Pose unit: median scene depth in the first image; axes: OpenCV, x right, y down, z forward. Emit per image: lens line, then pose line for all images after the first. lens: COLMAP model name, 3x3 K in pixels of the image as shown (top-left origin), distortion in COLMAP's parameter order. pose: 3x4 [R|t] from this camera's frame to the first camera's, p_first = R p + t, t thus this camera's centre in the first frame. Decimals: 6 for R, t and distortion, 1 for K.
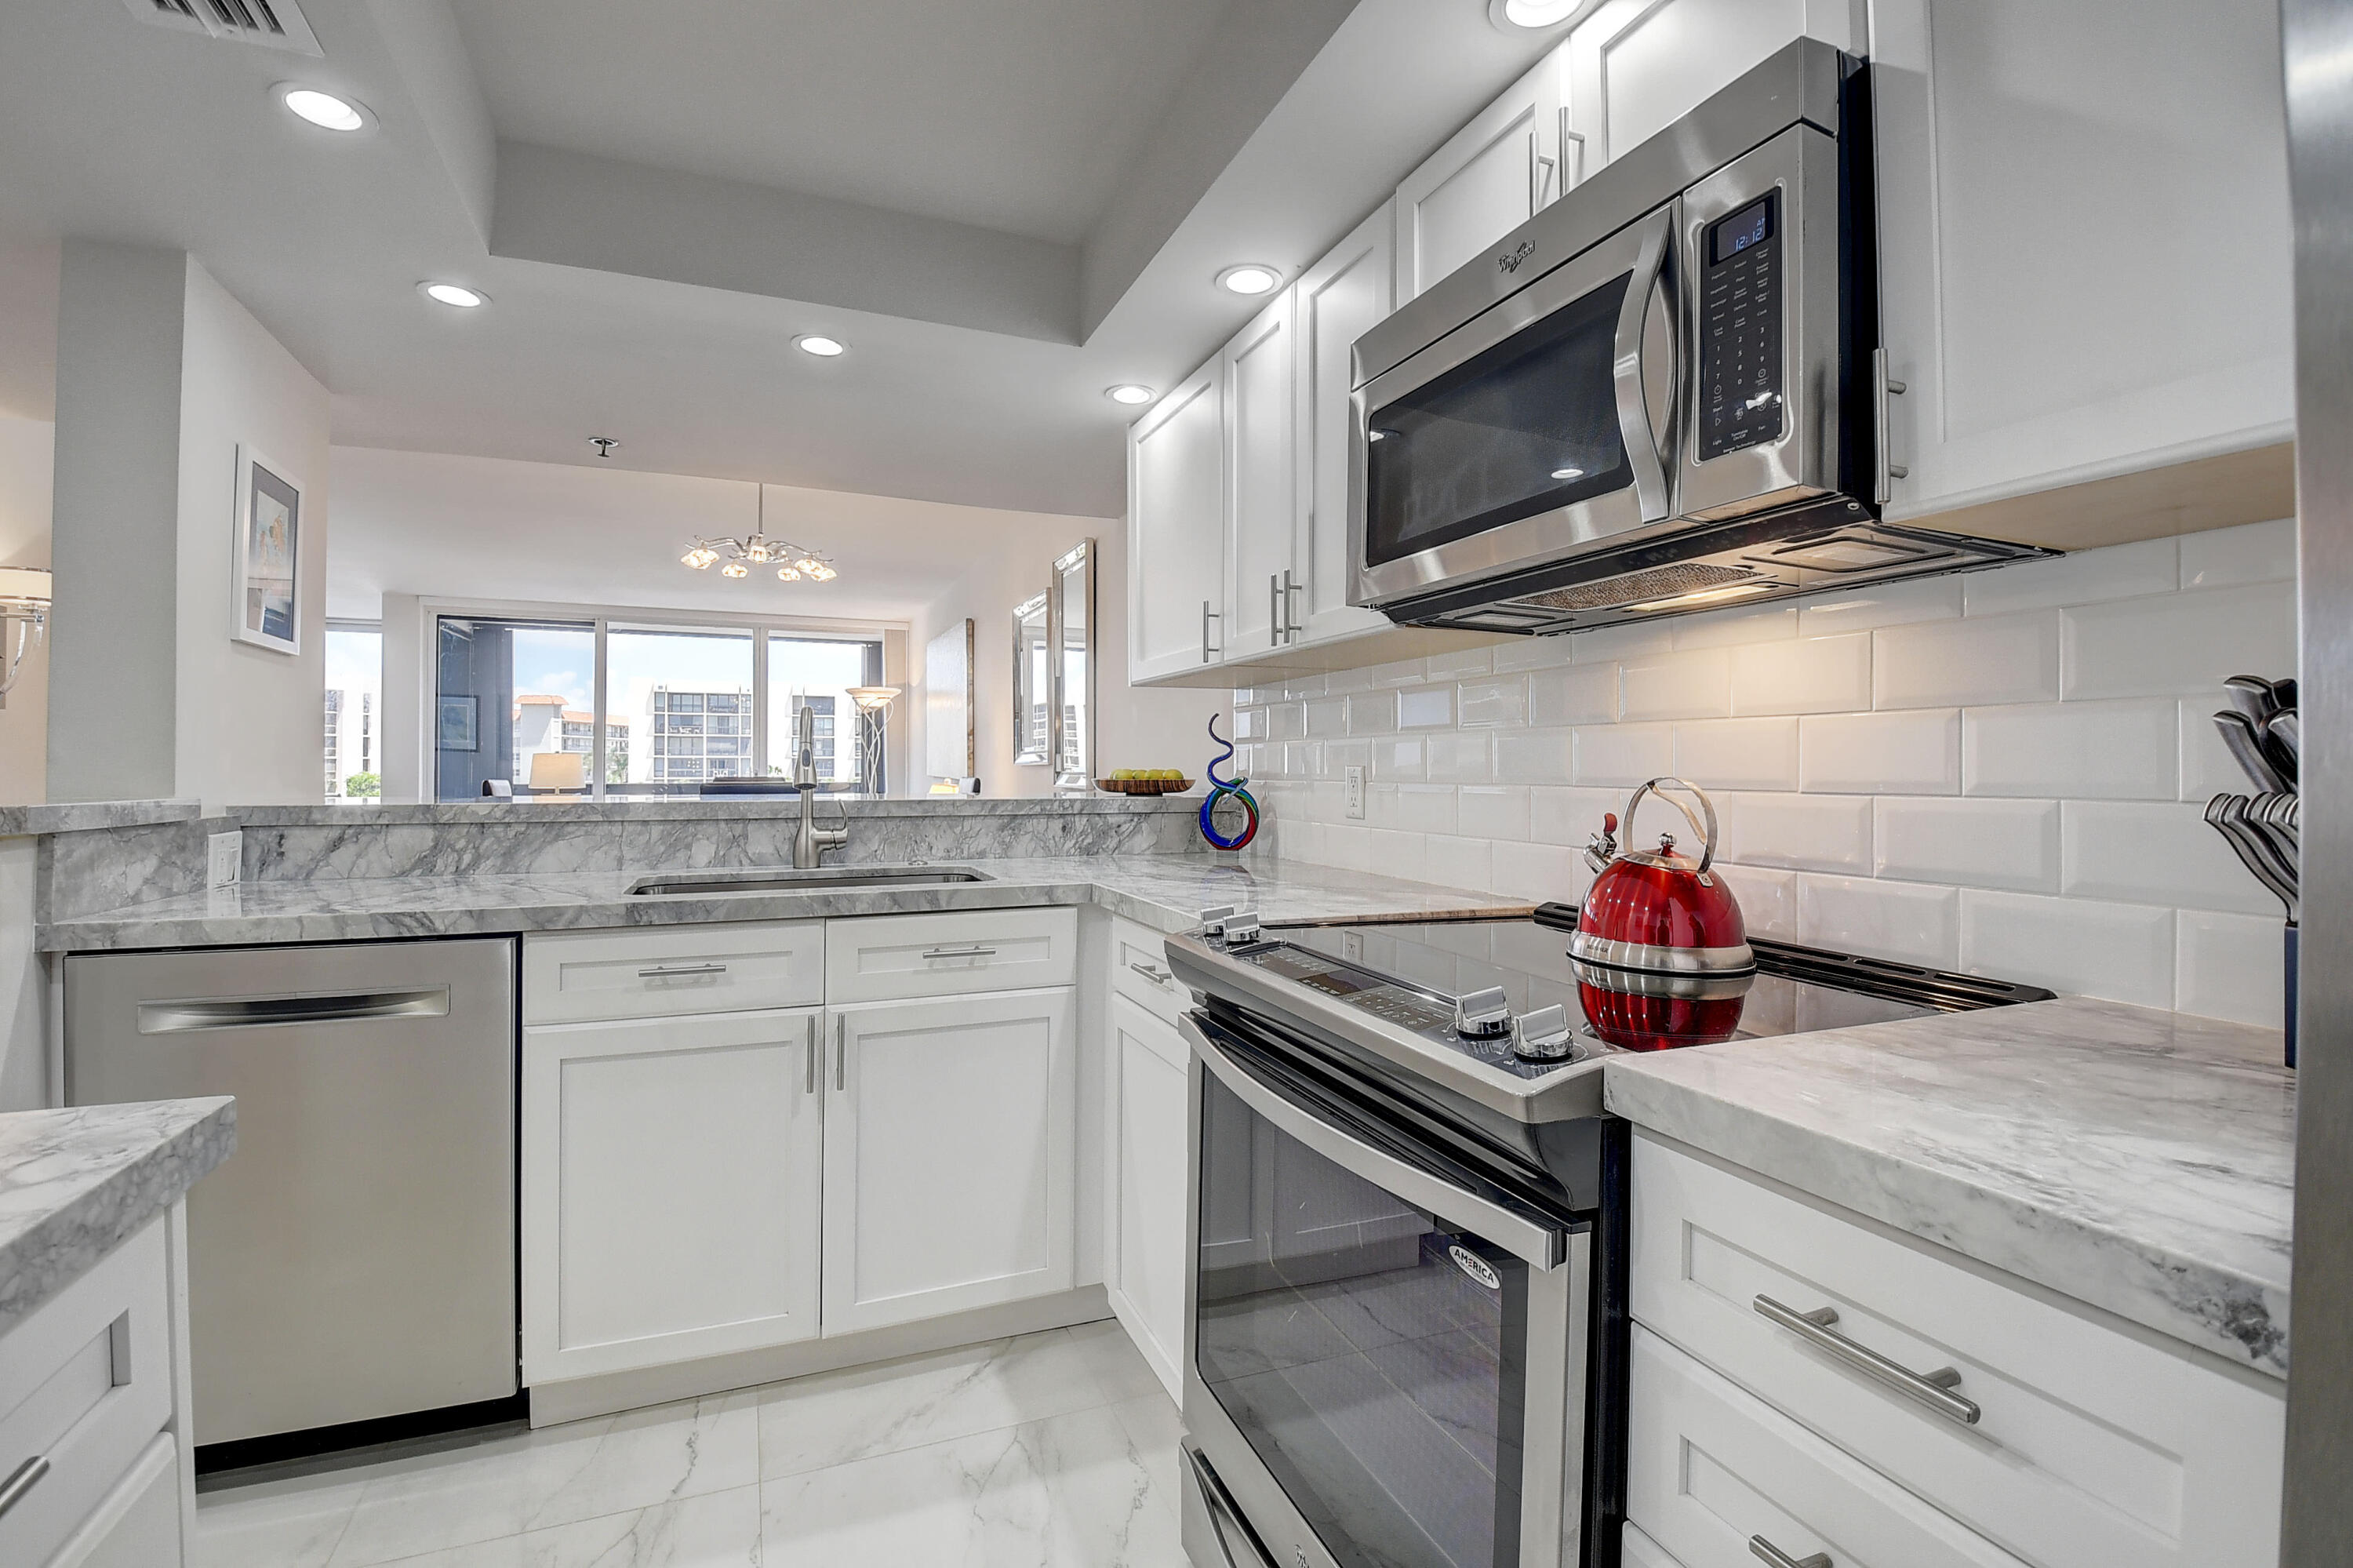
lens RADIAL K [[1034.9, 0, 1170.6], [0, 1034.9, 764.4], [0, 0, 1]] dist [0.002077, -0.013170]
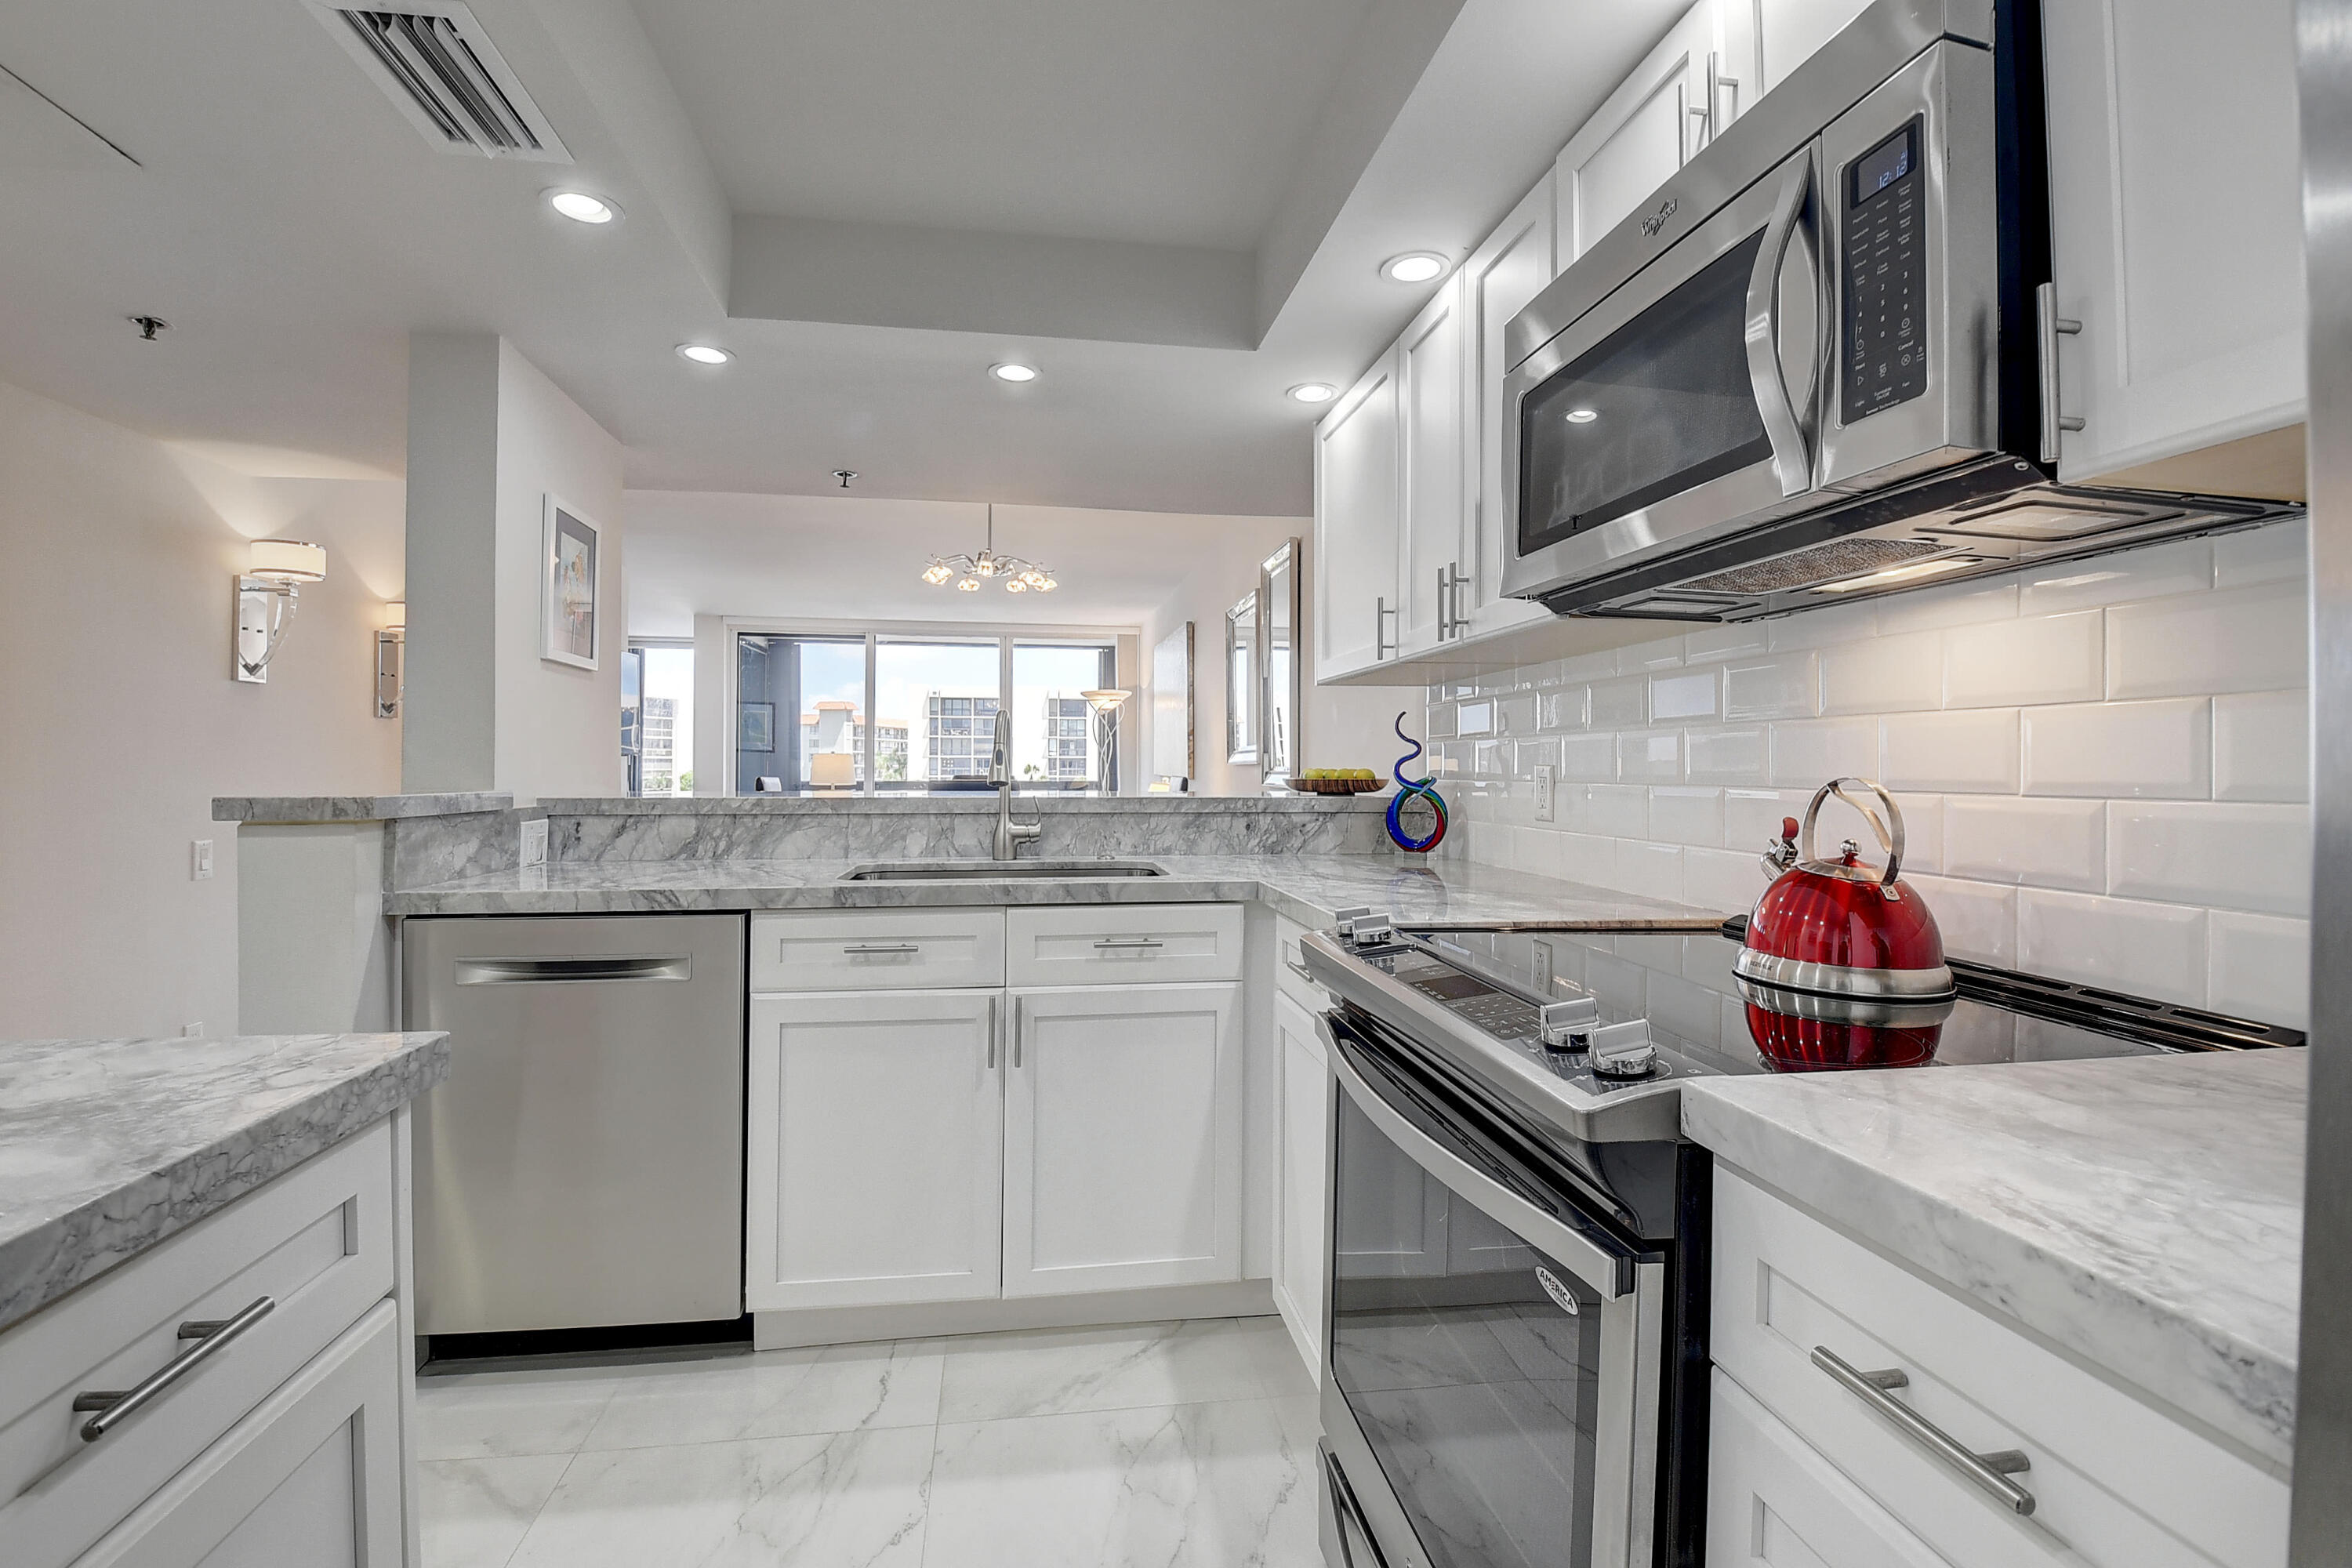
lens RADIAL K [[1034.4, 0, 1177.5], [0, 1034.4, 762.1], [0, 0, 1]] dist [0.002077, -0.013170]
pose [[0.974052, 0.000218, -0.226323, 0.108487], [-0.000664, 0.999998, -0.001894, 0.001240], [0.226322, 0.001995, 0.974051, -0.004120]]
